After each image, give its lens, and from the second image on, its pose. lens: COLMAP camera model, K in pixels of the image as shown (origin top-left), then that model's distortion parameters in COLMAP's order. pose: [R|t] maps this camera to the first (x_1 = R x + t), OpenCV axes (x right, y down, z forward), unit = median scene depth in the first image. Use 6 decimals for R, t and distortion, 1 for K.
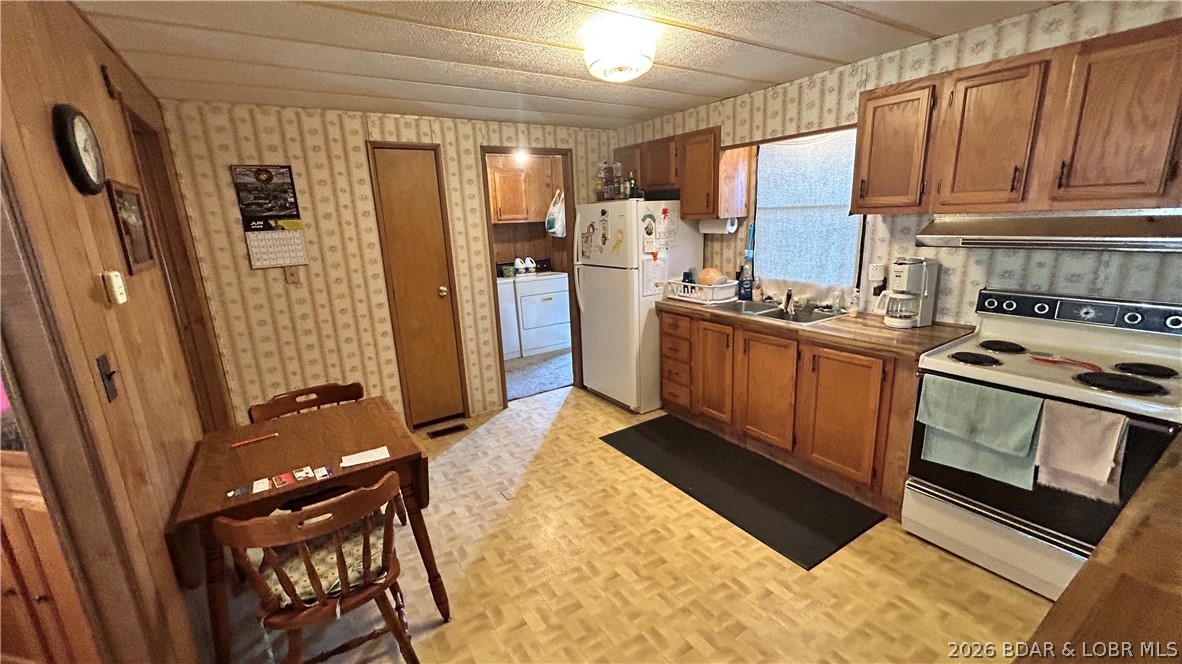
lens RADIAL K [[477.8, 0, 594.6], [0, 477.8, 333.5], [0, 0, 1]] dist [-0.002959, 0.000524]
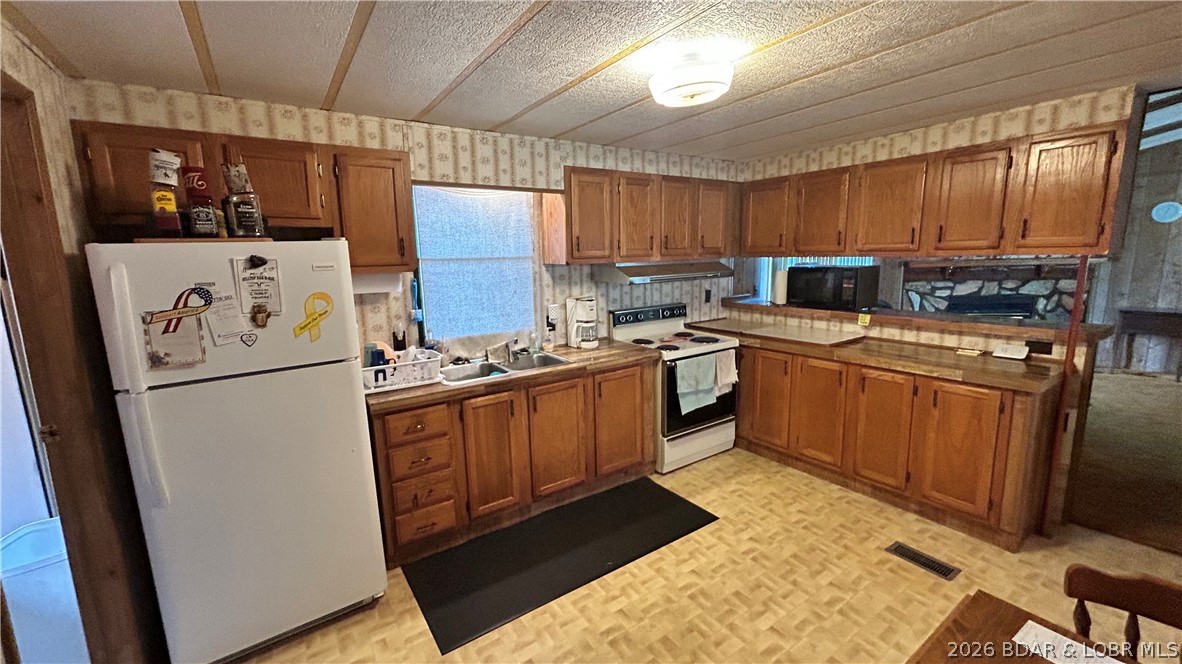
lens RADIAL K [[477.8, 0, 588.7], [0, 477.8, 332.4], [0, 0, 1]] dist [-0.002959, 0.000524]
pose [[-0.018547, -0.127271, 0.991695, -0.554476], [0.263691, 0.956125, 0.127637, -0.186486], [-0.964429, 0.263868, 0.015827, 0.810050]]
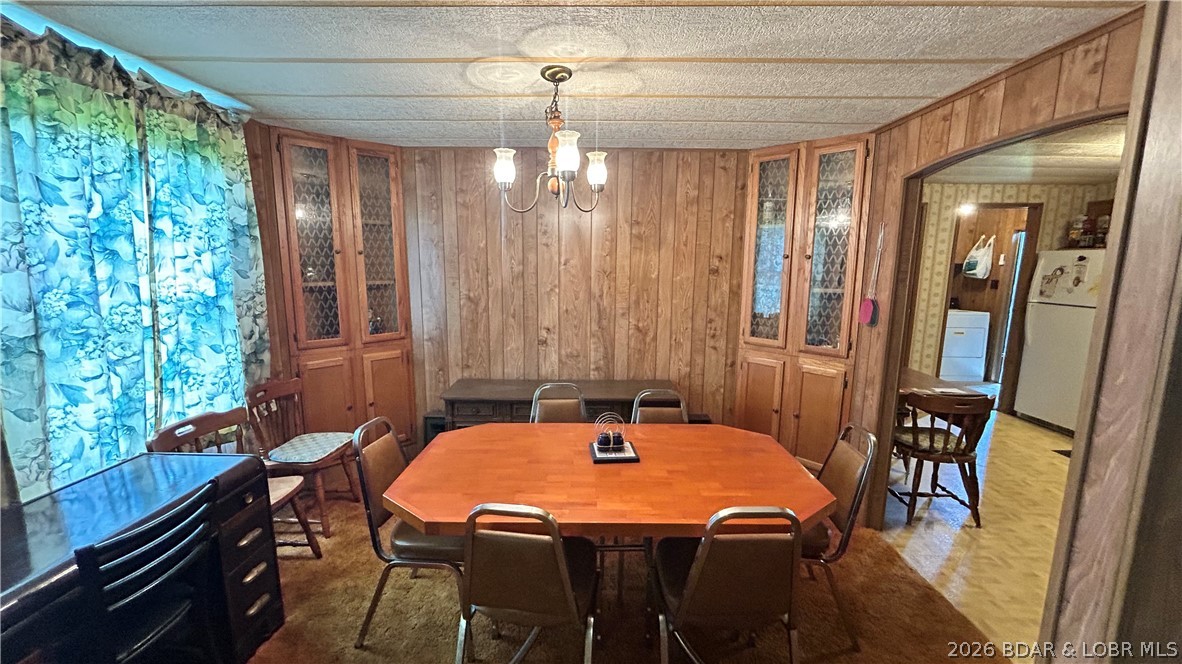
lens RADIAL K [[477.8, 0, 590.3], [0, 477.8, 334.8], [0, 0, 1]] dist [-0.002959, 0.000524]
pose [[0.827896, 0.137073, -0.543874, -0.363805], [-0.175999, 0.984190, -0.019863, 0.183812], [0.532553, 0.112166, 0.838932, -0.662867]]
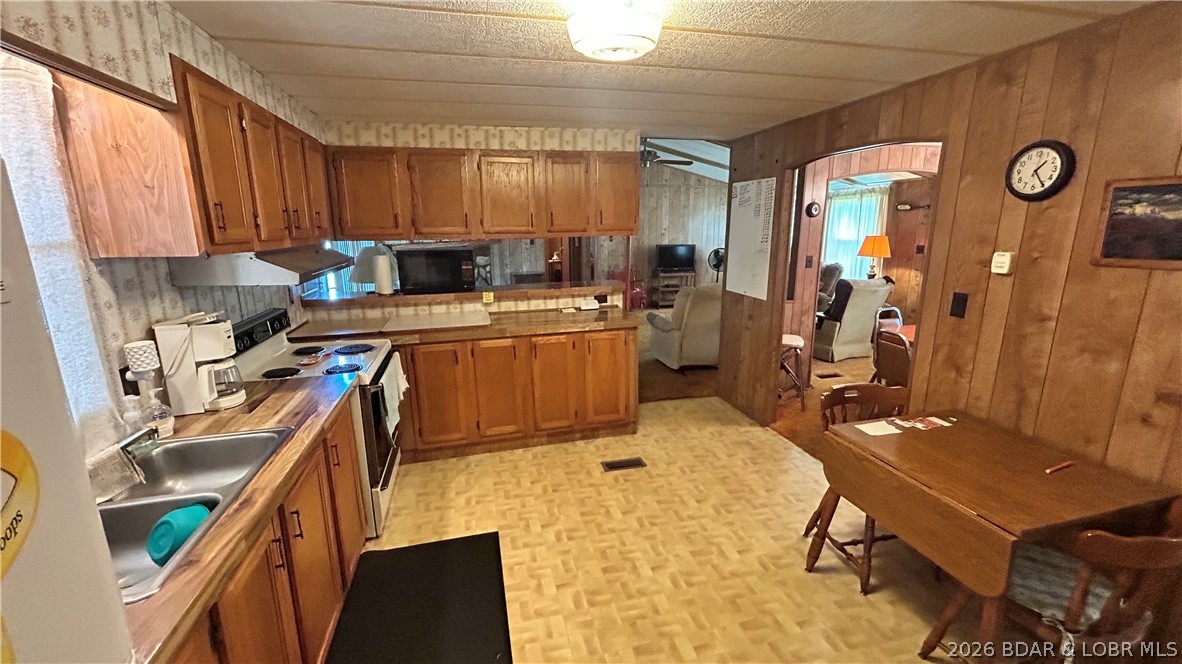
lens RADIAL K [[477.8, 0, 592.3], [0, 477.8, 332.7], [0, 0, 1]] dist [-0.002959, 0.000524]
pose [[-0.944727, -0.020784, 0.327198, -0.111085], [0.126022, 0.898298, 0.420927, -0.295009], [-0.302670, 0.438896, -0.846027, 1.172597]]
